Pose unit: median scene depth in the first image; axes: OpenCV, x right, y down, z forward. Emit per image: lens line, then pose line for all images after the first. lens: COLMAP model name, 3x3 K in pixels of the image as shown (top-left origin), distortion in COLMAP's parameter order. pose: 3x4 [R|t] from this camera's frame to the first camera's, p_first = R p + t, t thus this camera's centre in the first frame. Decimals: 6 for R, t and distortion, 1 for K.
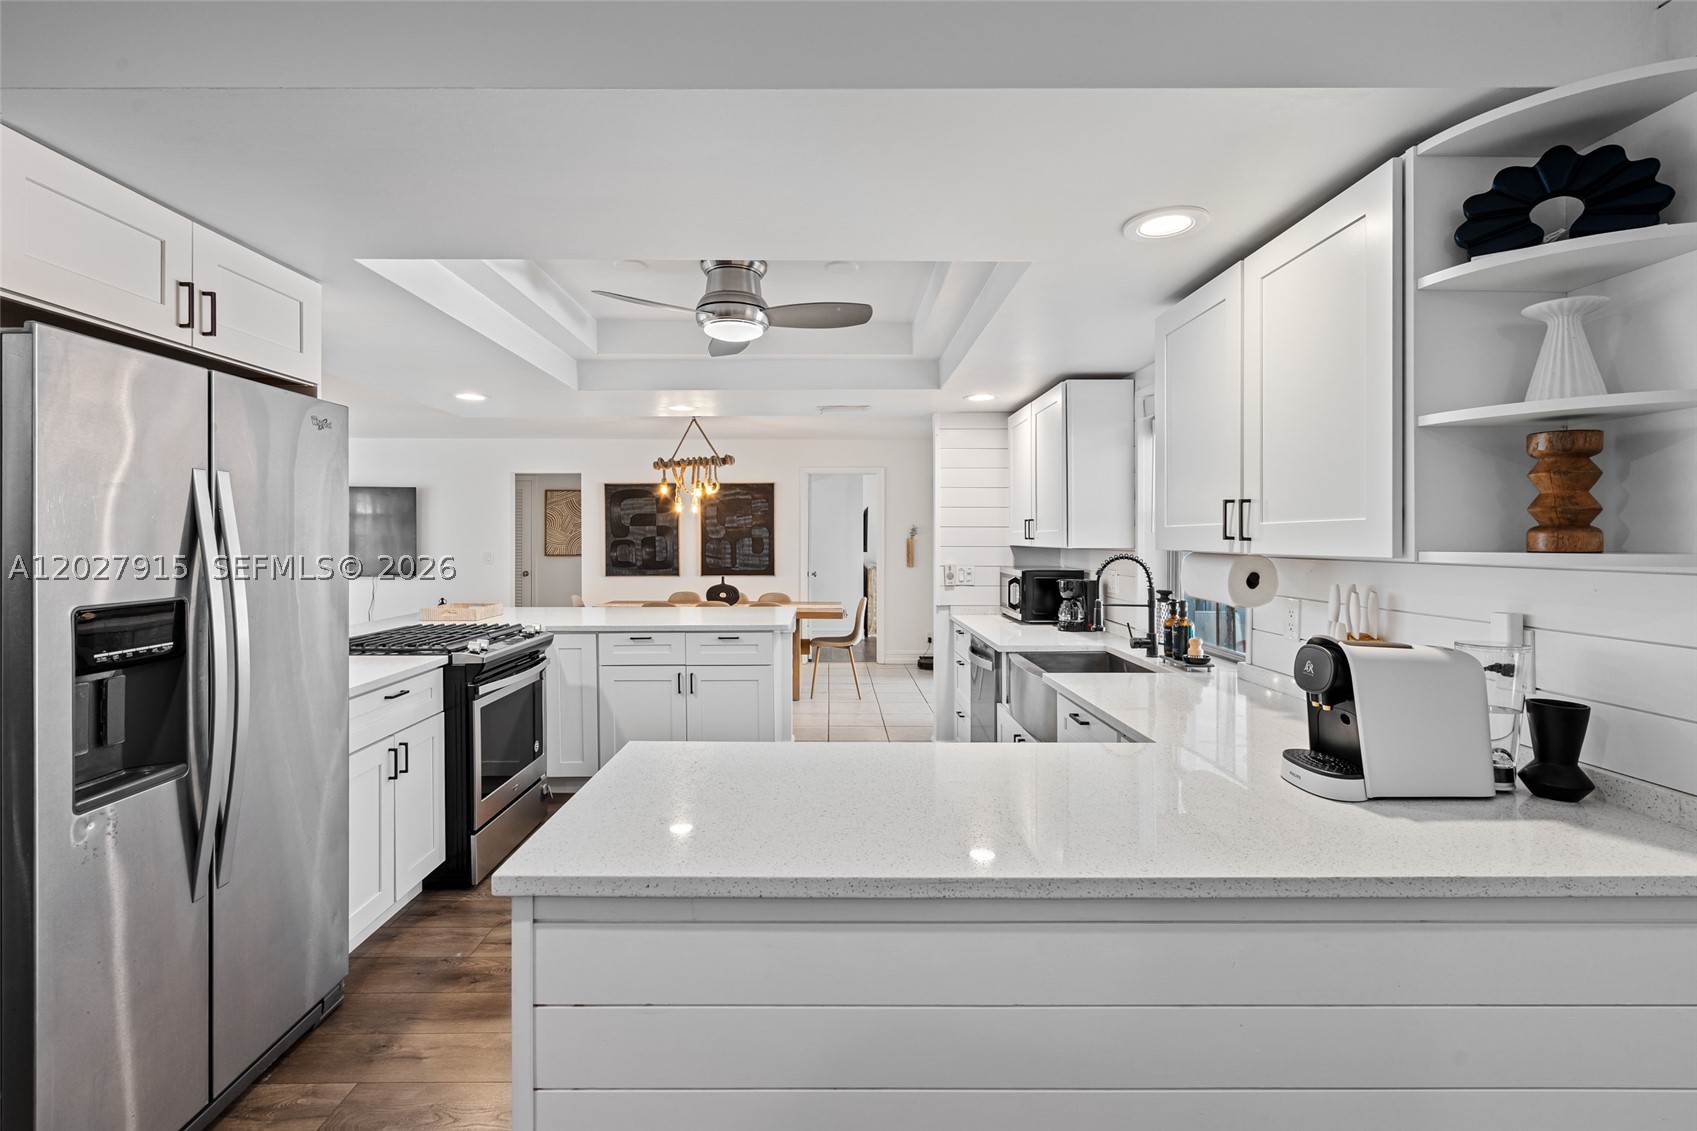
lens RADIAL K [[773.0, 0, 830.5], [0, 773.0, 541.5], [0, 0, 1]] dist [-0.002044, -0.000783]
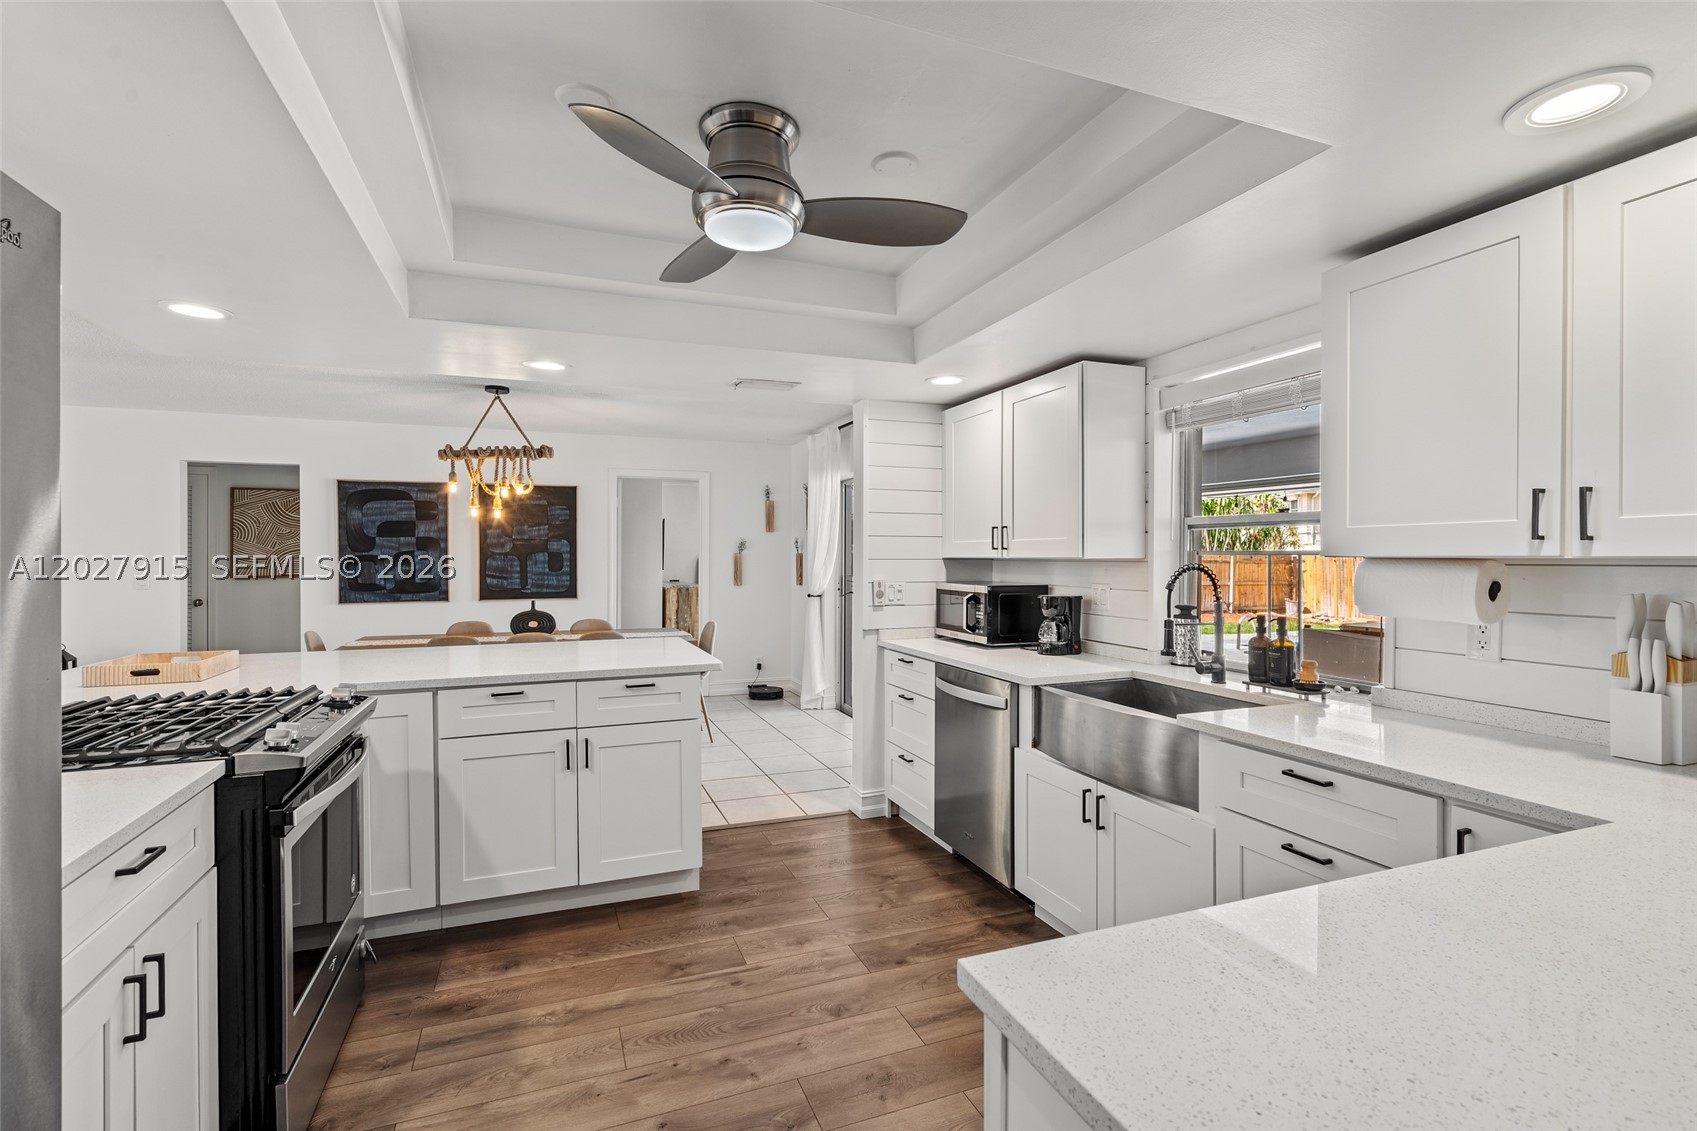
lens RADIAL K [[773.0, 0, 844.5], [0, 773.0, 561.4], [0, 0, 1]] dist [-0.002044, -0.000783]
pose [[0.933143, -0.003371, 0.359490, -0.184001], [0.002863, 0.999994, 0.001947, 0.006984], [-0.359494, -0.000788, 0.933147, 0.224097]]
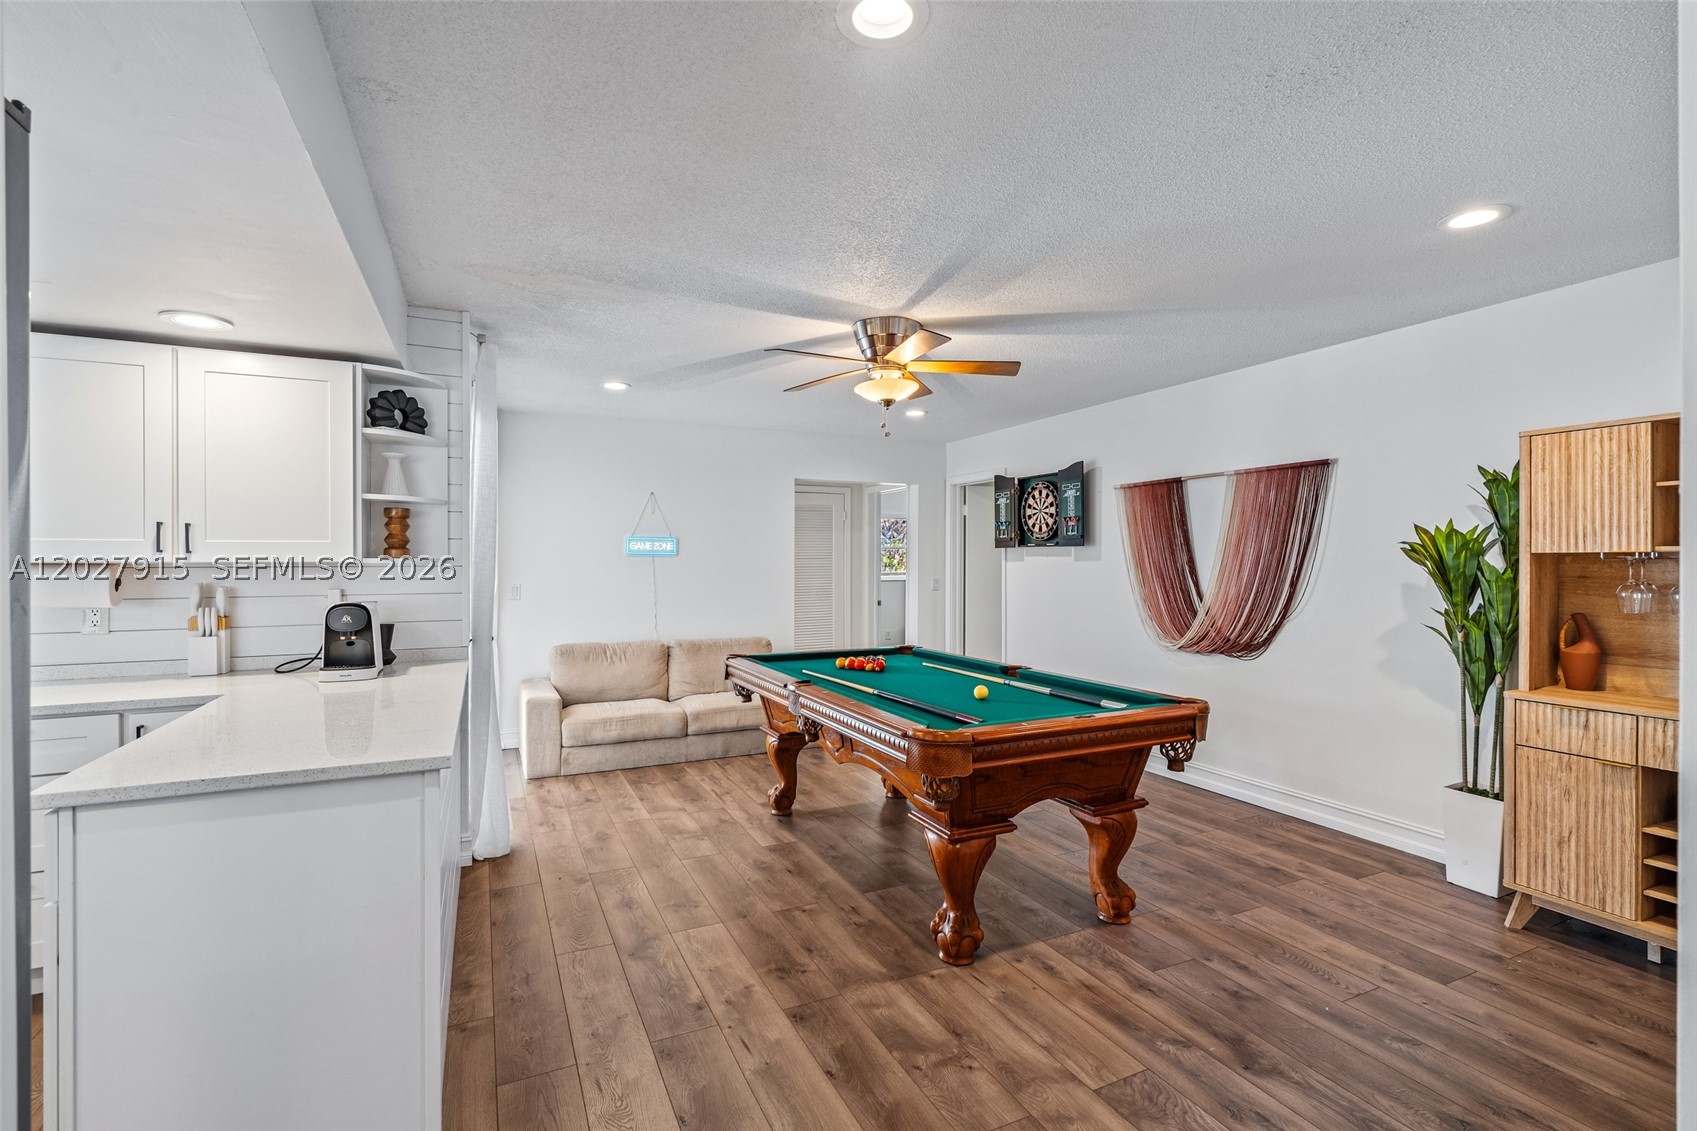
lens RADIAL K [[773.0, 0, 849.3], [0, 773.0, 566.3], [0, 0, 1]] dist [-0.002044, -0.000783]
pose [[-0.429556, -0.004296, 0.903030, -0.512042], [0.004741, 0.999964, 0.007012, 0.008105], [-0.903028, 0.007293, -0.429521, 0.215642]]
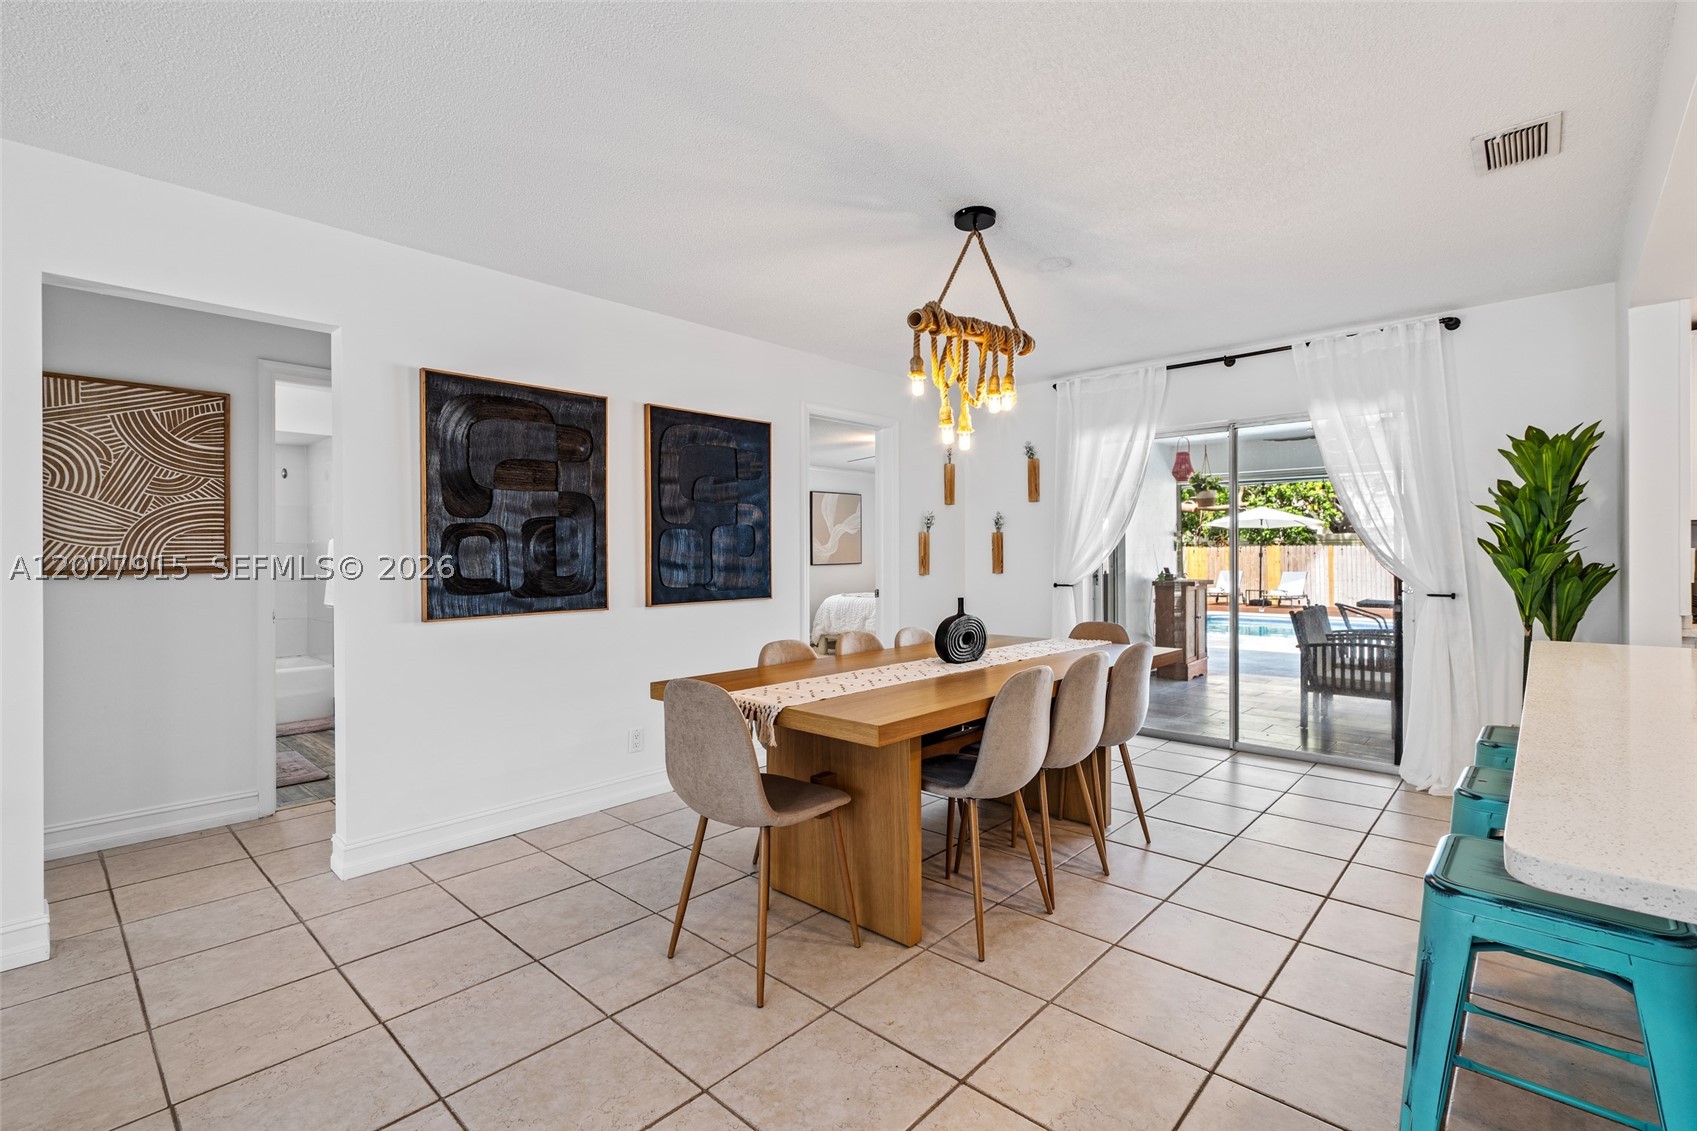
lens RADIAL K [[773.0, 0, 852.2], [0, 773.0, 555.5], [0, 0, 1]] dist [-0.002044, -0.000783]
pose [[0.681820, -0.005691, 0.731498, -0.754102], [0.009371, 0.999956, -0.000955, 0.028693], [-0.731460, 0.007506, 0.681843, 1.070024]]
